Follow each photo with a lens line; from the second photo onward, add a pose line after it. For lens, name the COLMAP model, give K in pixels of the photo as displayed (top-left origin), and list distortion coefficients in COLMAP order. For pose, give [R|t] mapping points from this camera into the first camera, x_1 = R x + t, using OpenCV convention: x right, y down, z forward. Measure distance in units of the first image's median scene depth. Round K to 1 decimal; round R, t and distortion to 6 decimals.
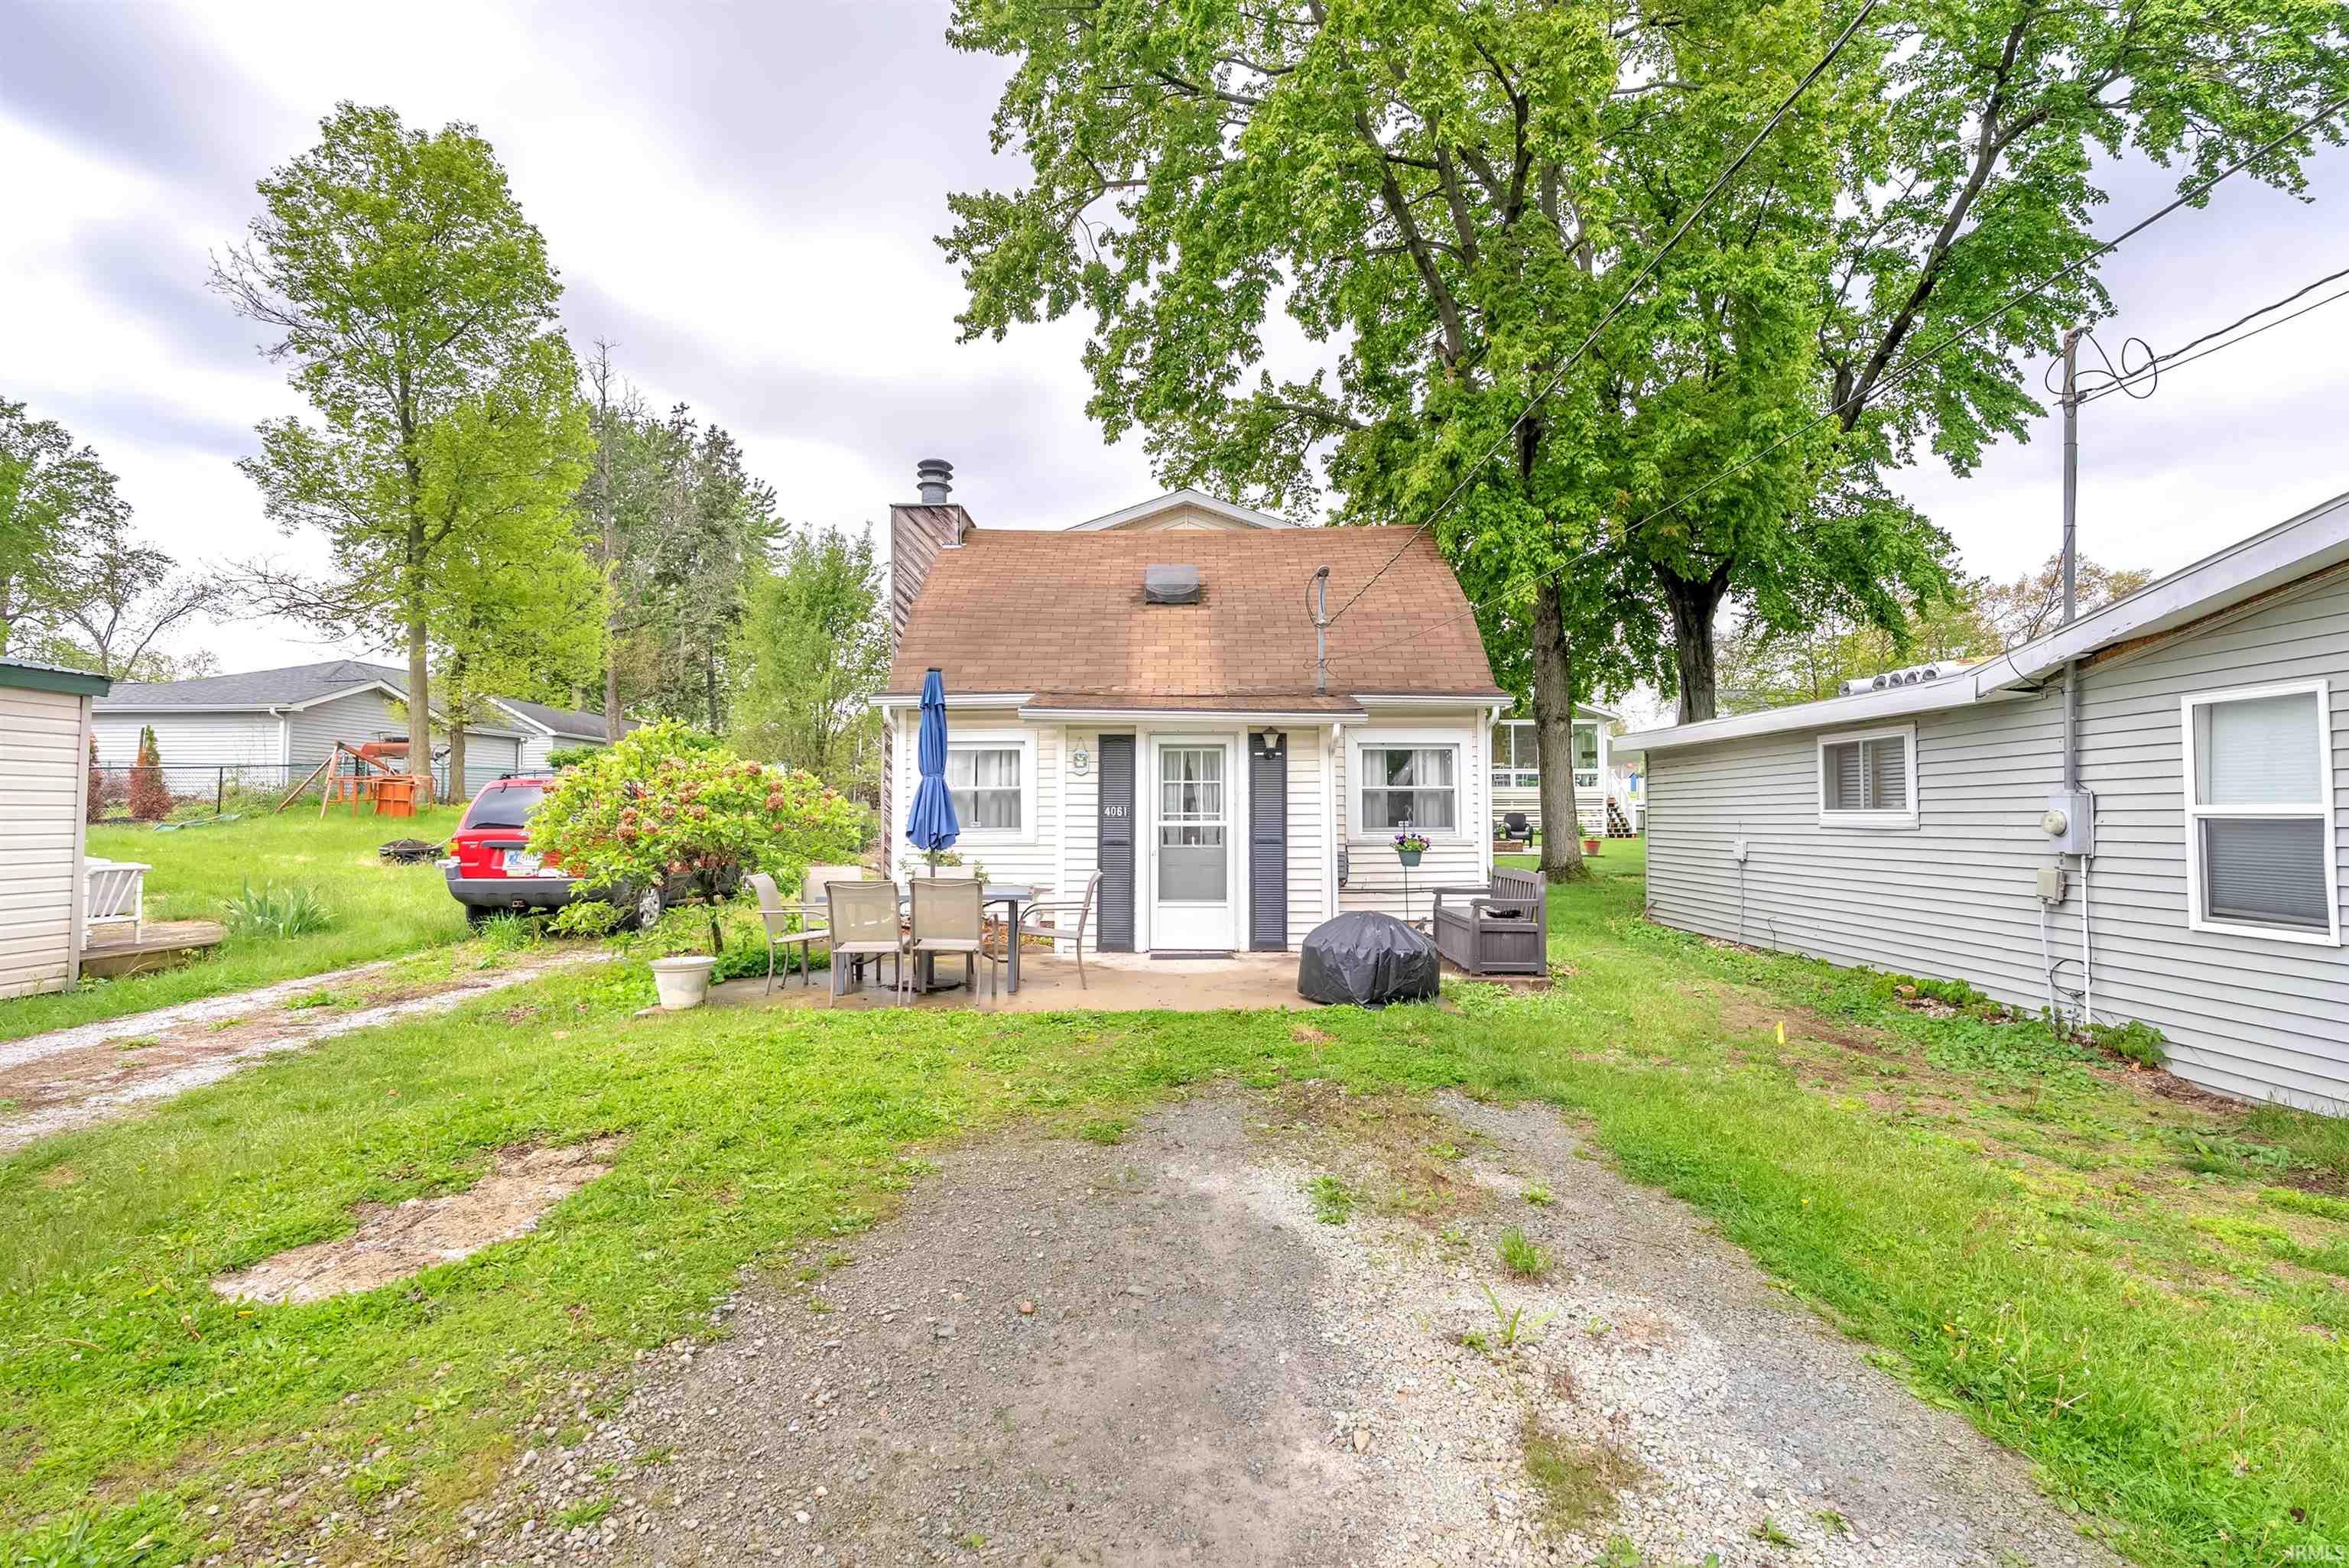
lens RADIAL K [[1086.7, 0, 1202.5], [0, 1086.7, 785.0], [0, 0, 1]] dist [0.000014, -0.000004]
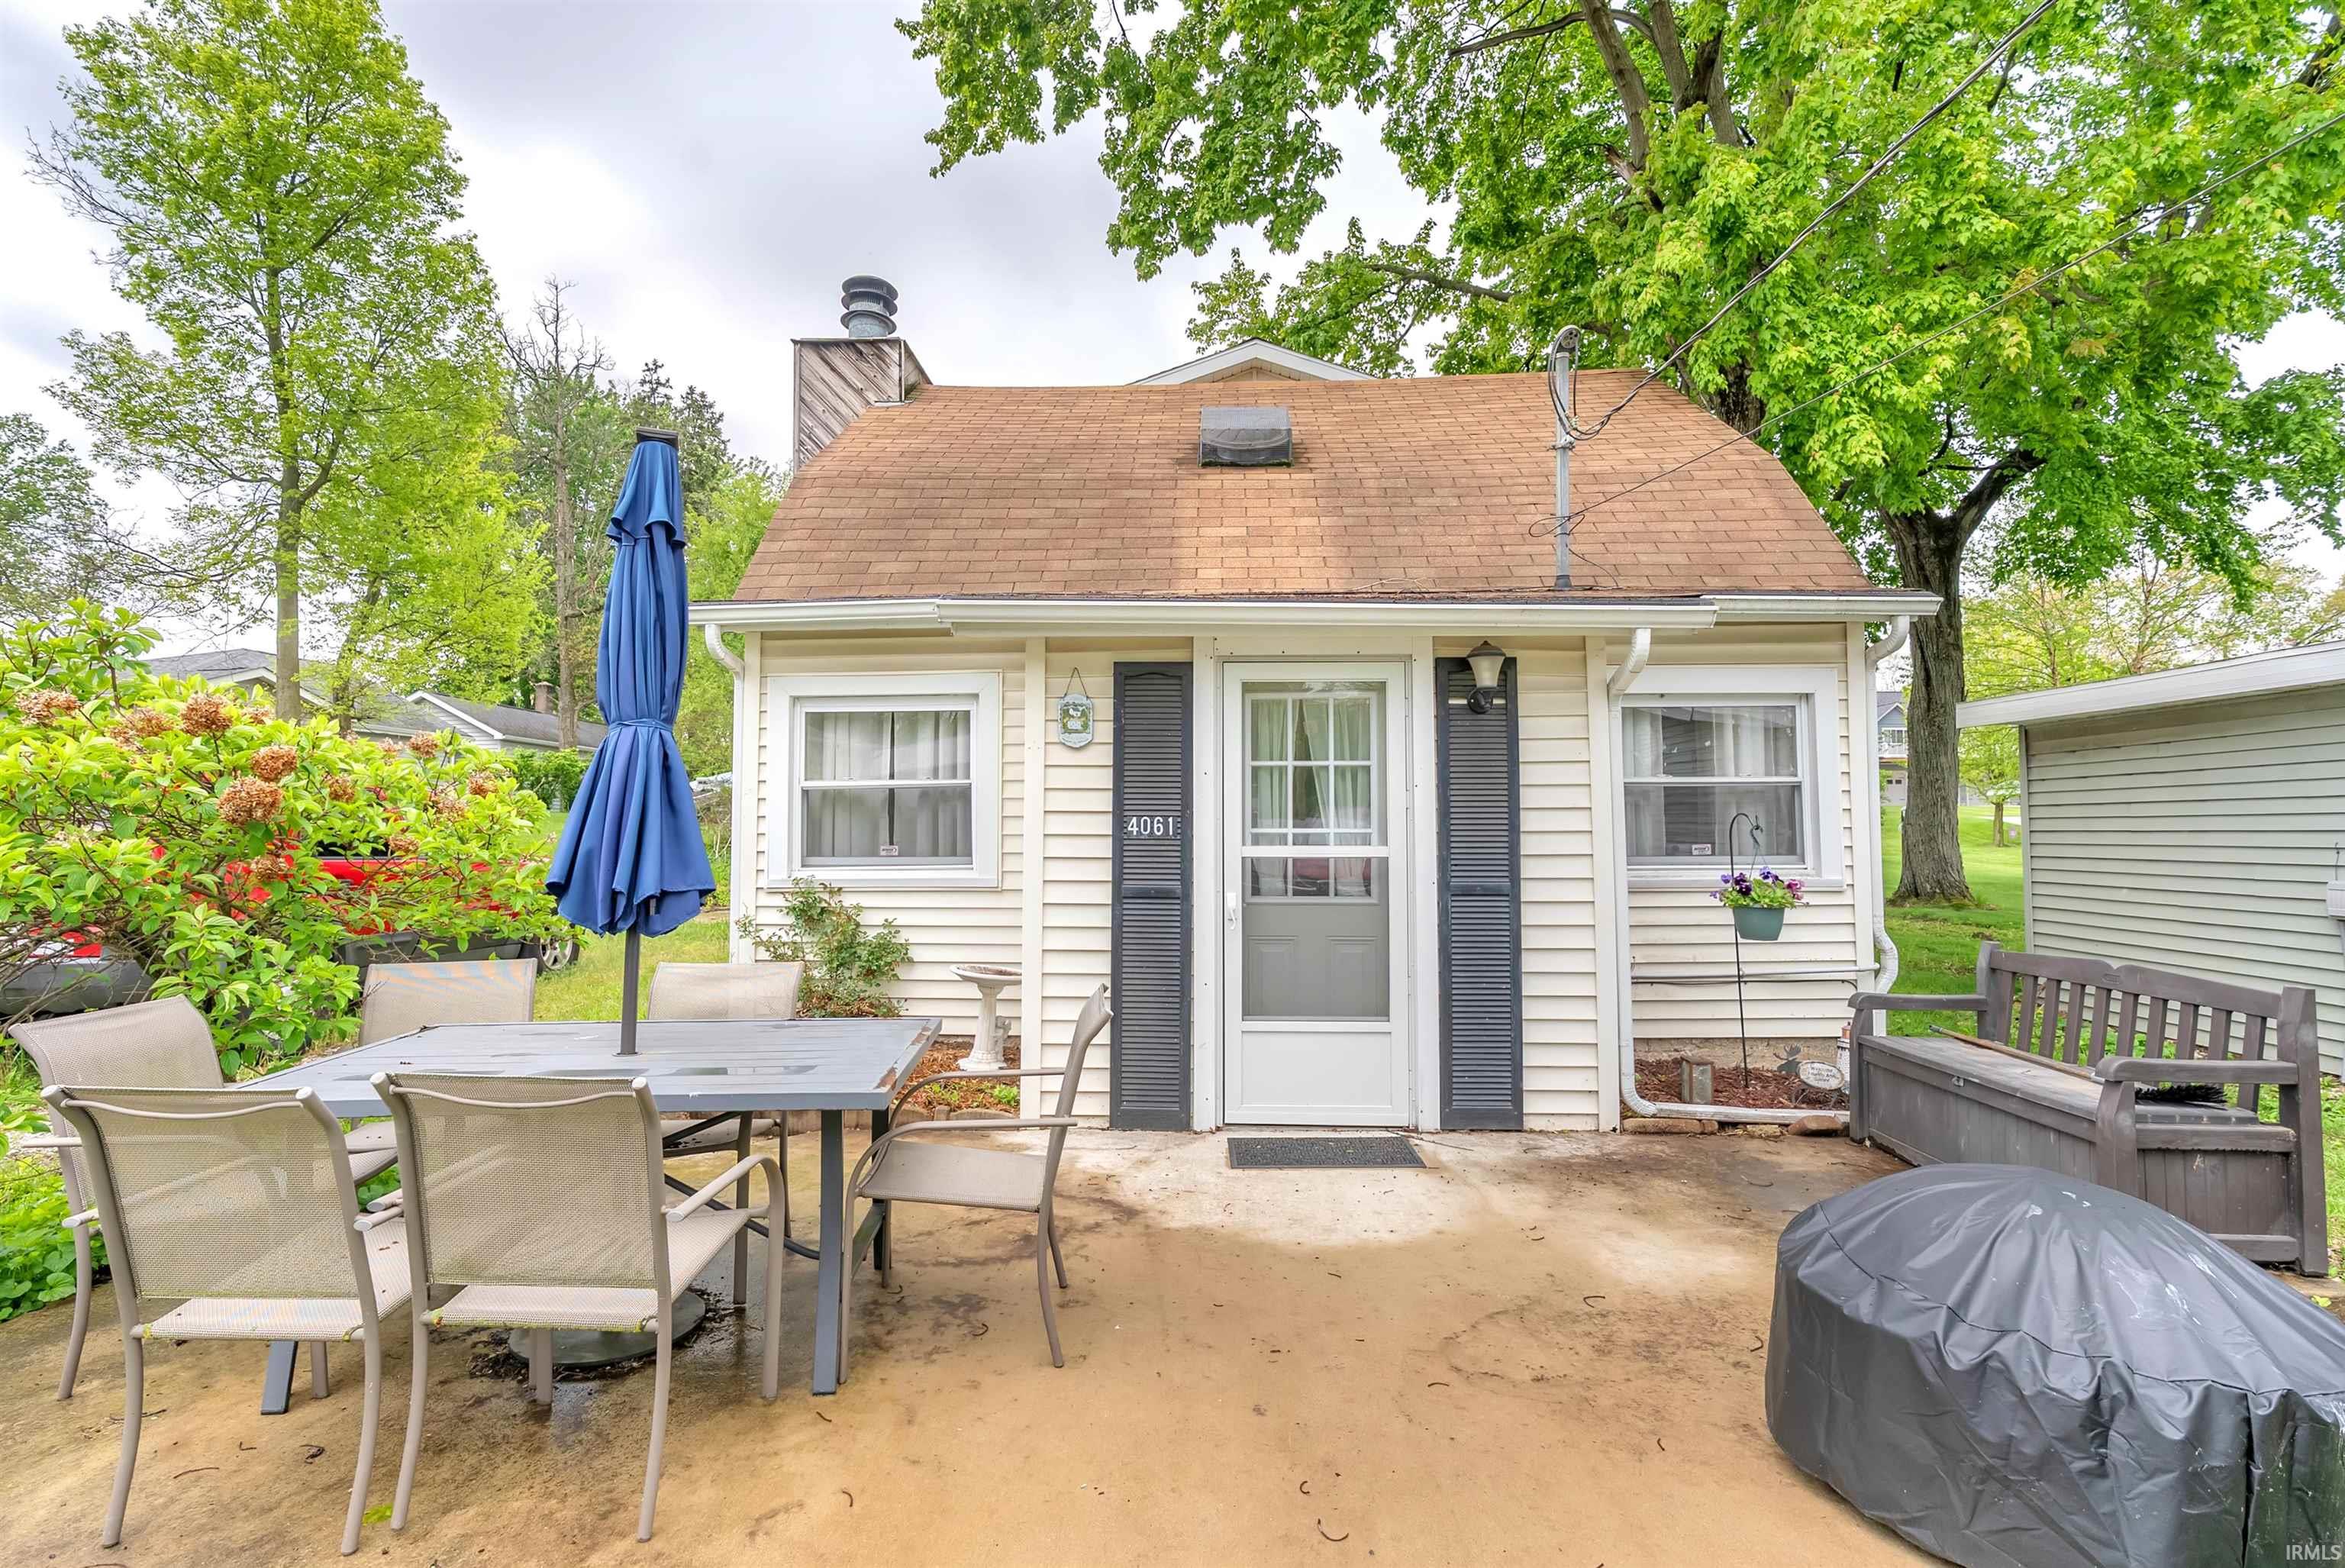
lens RADIAL K [[1085.0, 0, 1200.4], [0, 1085.0, 785.0], [0, 0, 1]] dist [0.000014, -0.000004]
pose [[0.999475, -0.001838, -0.032346, -0.030031], [0.001392, 0.999904, -0.013812, 0.009014], [0.032368, 0.013759, 0.999381, 0.370814]]
